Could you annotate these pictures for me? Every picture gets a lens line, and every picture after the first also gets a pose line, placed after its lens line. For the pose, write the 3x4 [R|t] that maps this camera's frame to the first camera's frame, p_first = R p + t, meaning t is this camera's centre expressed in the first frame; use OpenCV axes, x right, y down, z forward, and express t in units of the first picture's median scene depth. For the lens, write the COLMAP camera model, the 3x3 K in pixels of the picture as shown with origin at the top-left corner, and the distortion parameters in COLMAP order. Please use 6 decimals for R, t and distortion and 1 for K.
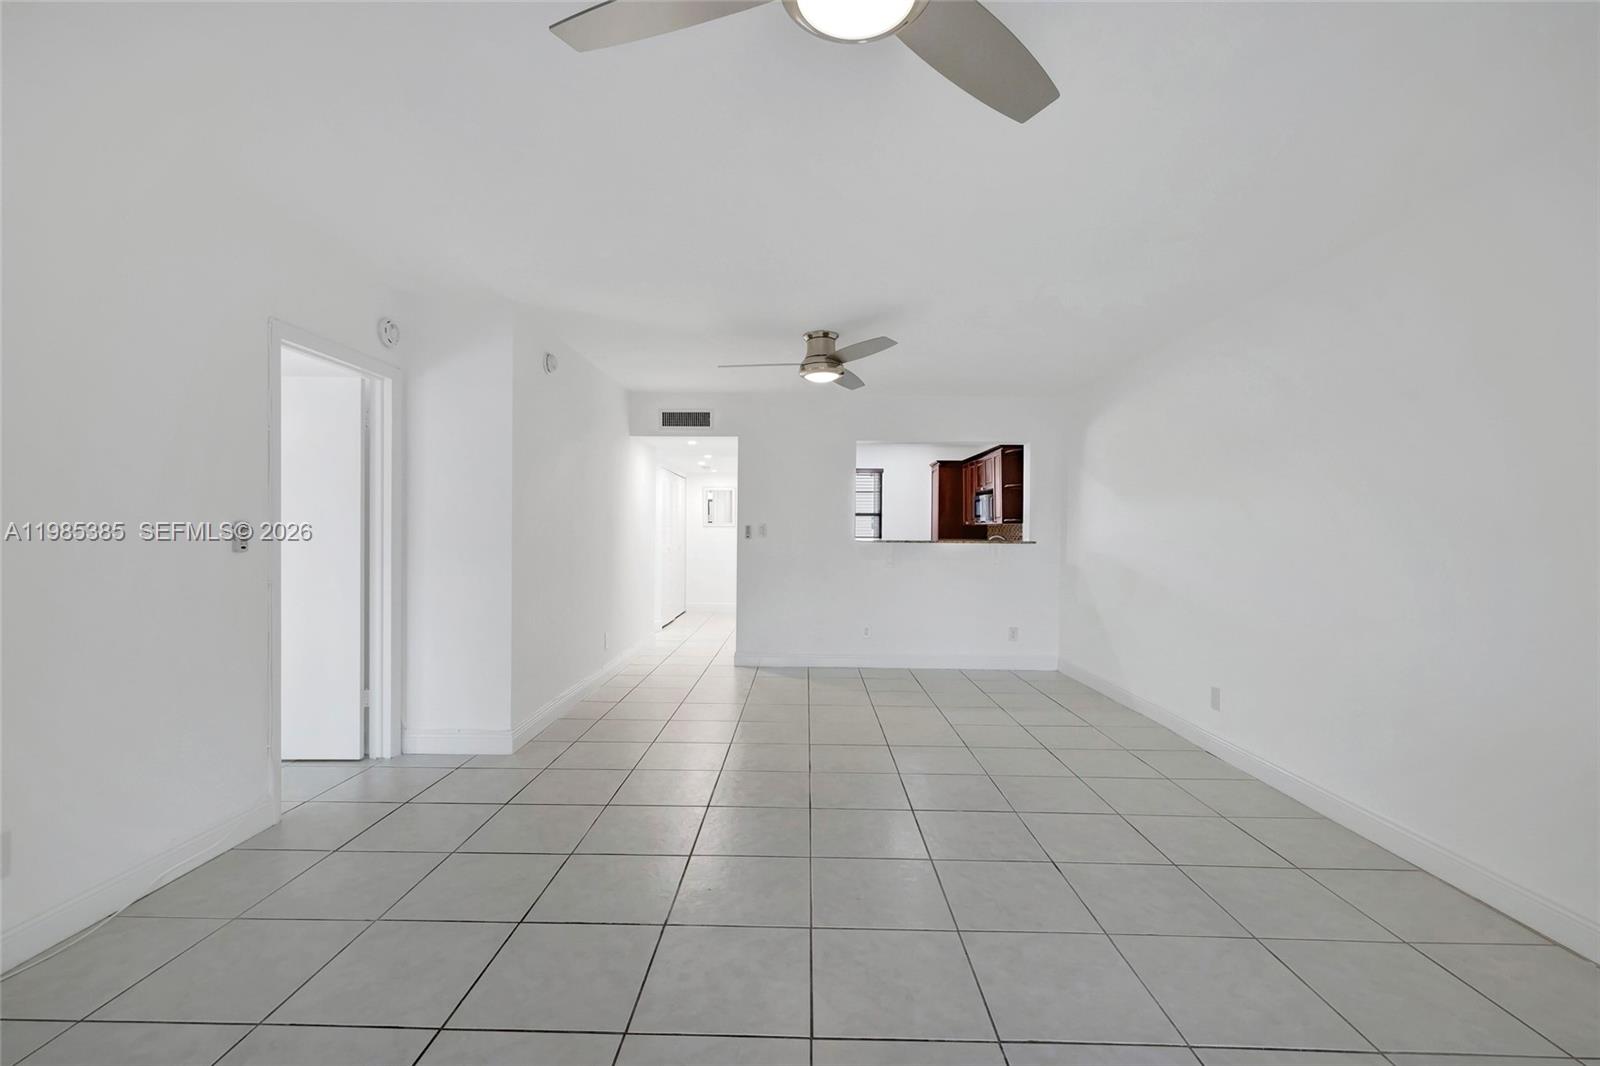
lens RADIAL K [[676.3, 0, 797.8], [0, 676.3, 539.0], [0, 0, 1]] dist [0.003190, -0.000413]
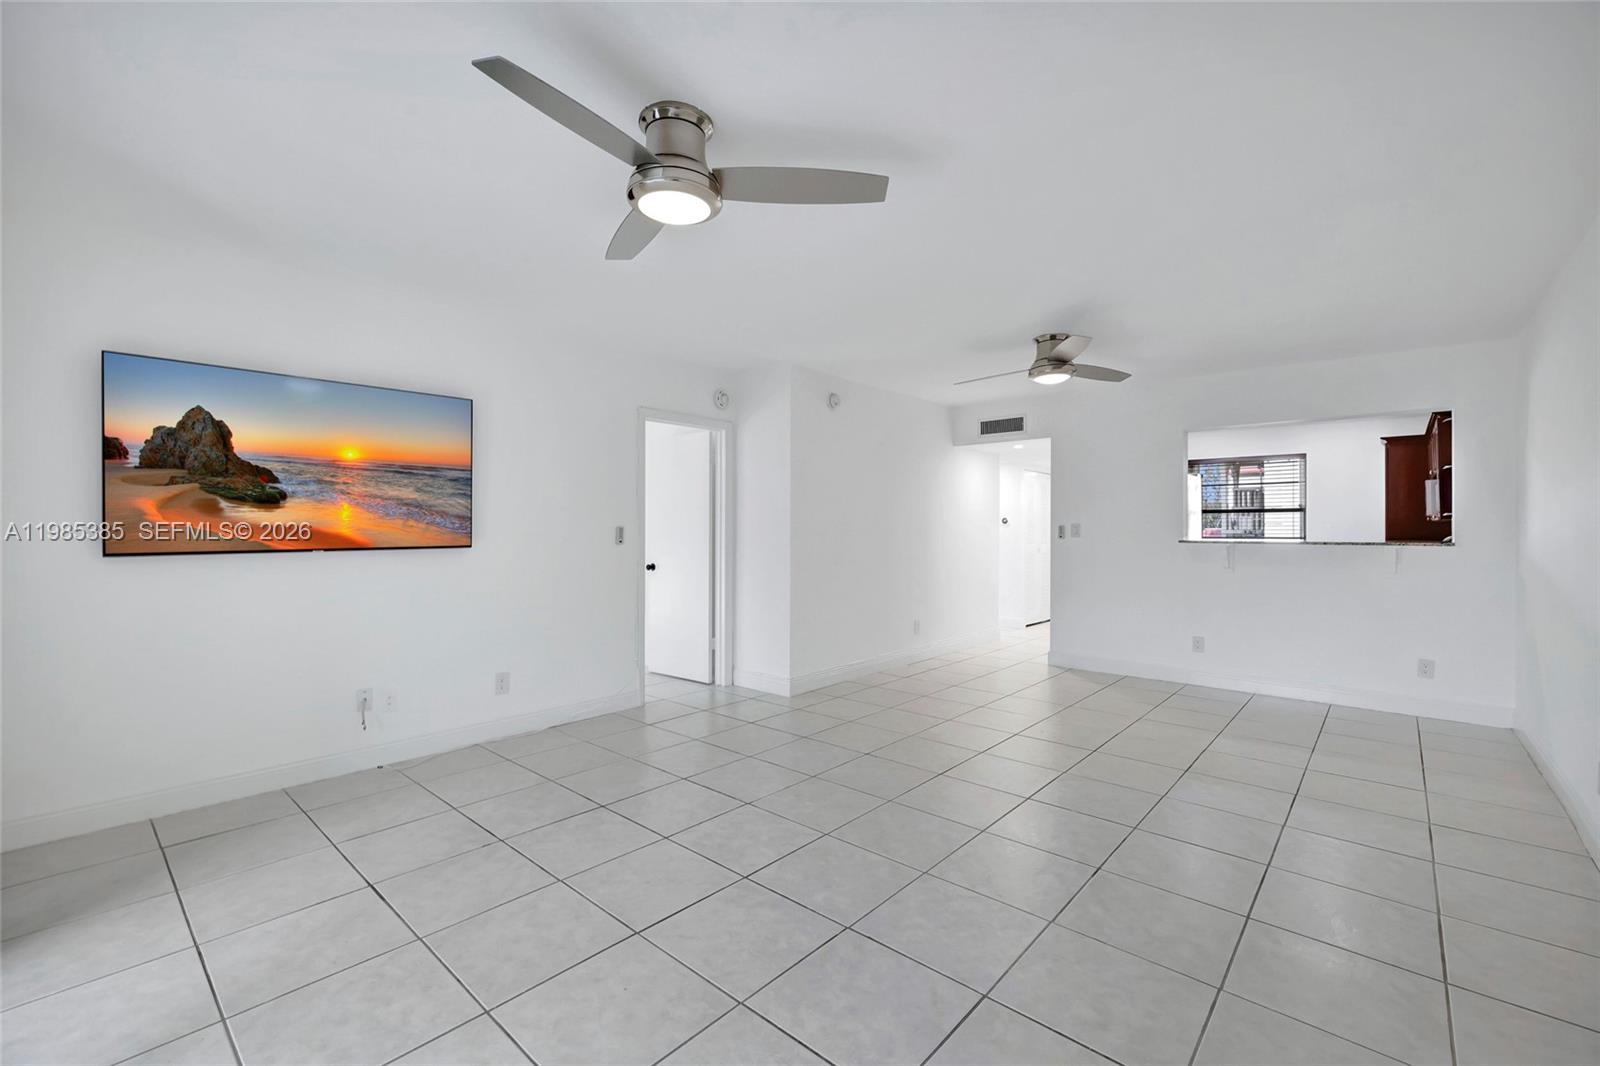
lens RADIAL K [[676.3, 0, 799.4], [0, 676.3, 535.6], [0, 0, 1]] dist [0.003190, -0.000413]
pose [[0.759072, -0.001241, -0.651005, 0.409046], [-0.003204, 0.999979, -0.005642, 0.002436], [0.650999, 0.006368, 0.759052, -0.014645]]
